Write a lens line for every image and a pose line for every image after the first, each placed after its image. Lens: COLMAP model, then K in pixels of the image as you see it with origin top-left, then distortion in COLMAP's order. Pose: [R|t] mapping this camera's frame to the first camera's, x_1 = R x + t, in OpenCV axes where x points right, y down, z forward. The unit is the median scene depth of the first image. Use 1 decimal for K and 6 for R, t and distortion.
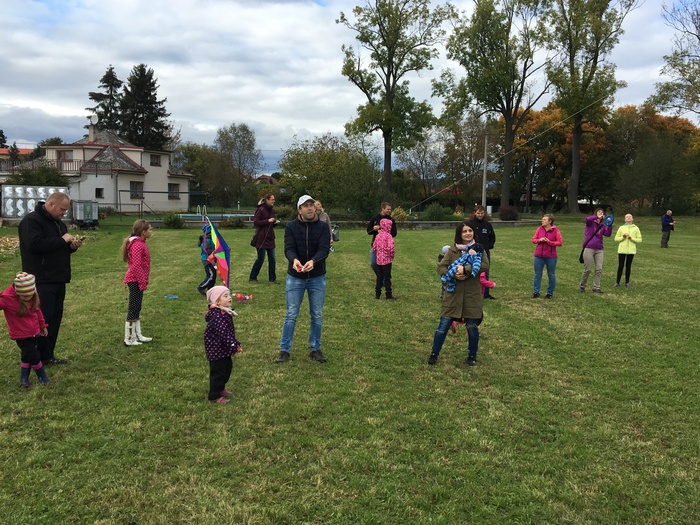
lens RADIAL K [[709.9, 0, 350.0], [0, 709.9, 262.5], [0, 0, 1]] dist [0.201247, -0.371443]
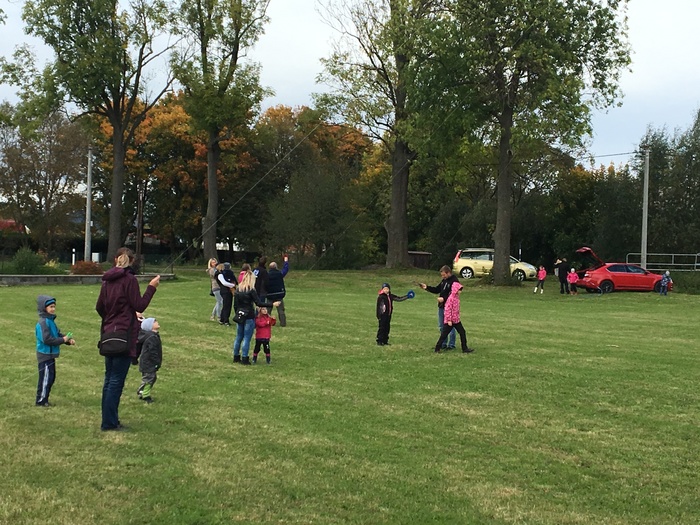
lens RADIAL K [[1306.5, 0, 350.0], [0, 1306.5, 262.5], [0, 0, 1]] dist [-0.424442, 4.737775]
pose [[0.916040, 0.006177, 0.401039, -0.072513], [0.021753, 0.997645, -0.065053, 0.014539], [-0.400496, 0.068315, 0.913748, -0.206849]]
